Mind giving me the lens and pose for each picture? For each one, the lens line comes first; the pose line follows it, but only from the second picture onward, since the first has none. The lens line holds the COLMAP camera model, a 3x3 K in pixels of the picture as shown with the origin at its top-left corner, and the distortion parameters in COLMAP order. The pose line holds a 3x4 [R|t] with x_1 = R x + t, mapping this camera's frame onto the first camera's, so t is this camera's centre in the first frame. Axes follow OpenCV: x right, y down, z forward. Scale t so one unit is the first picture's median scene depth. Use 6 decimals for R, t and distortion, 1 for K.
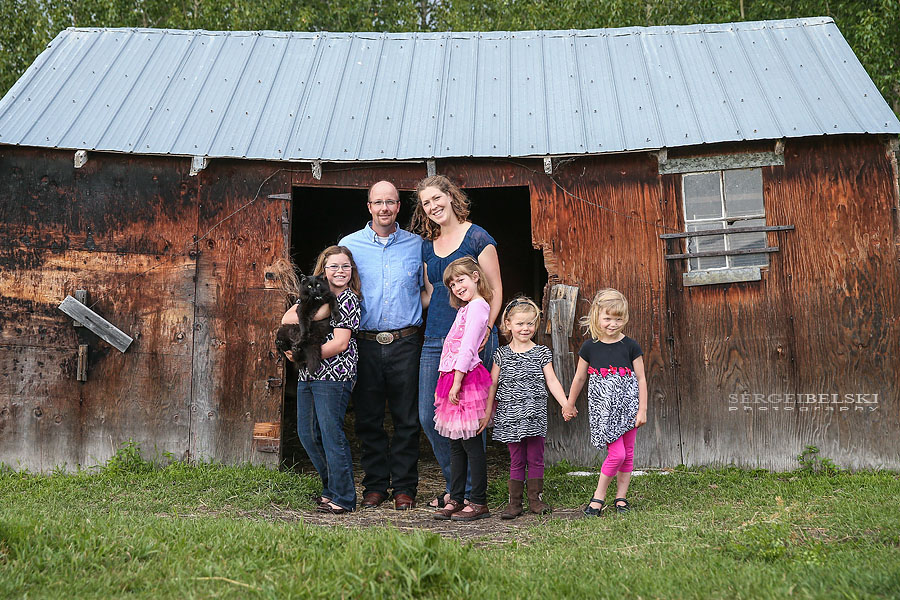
lens RADIAL K [[1287.5, 0, 409.8], [0, 1287.5, 300.7], [0, 0, 1]] dist [0.040704, 0.038982]
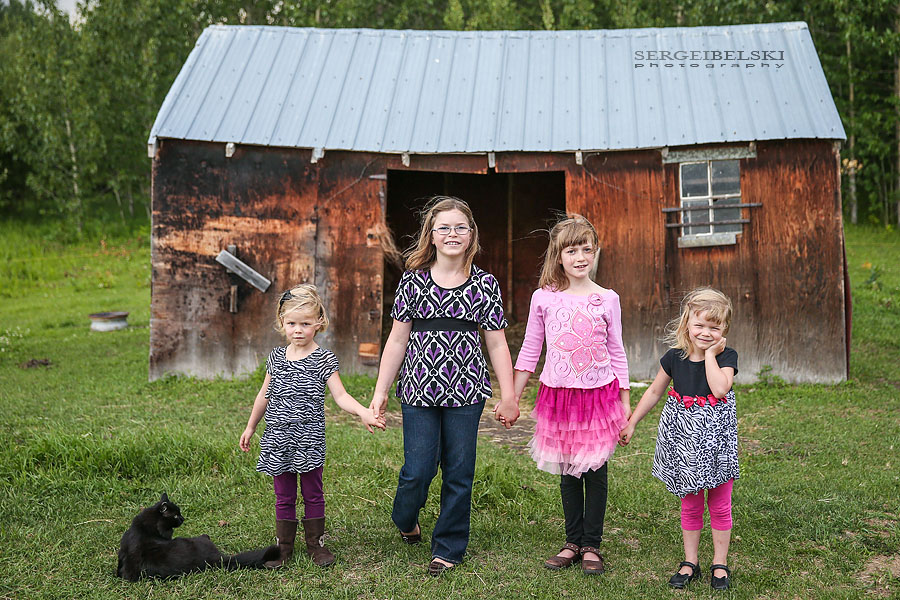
lens RADIAL K [[1156.1, 0, 450.0], [0, 1156.1, 300.0], [0, 0, 1]] dist [-0.006720, 0.004005]
pose [[0.999790, 0.008237, -0.018761, -0.002760], [-0.005715, 0.991403, 0.130716, -0.111799], [0.019676, -0.130581, 0.991242, -0.204411]]
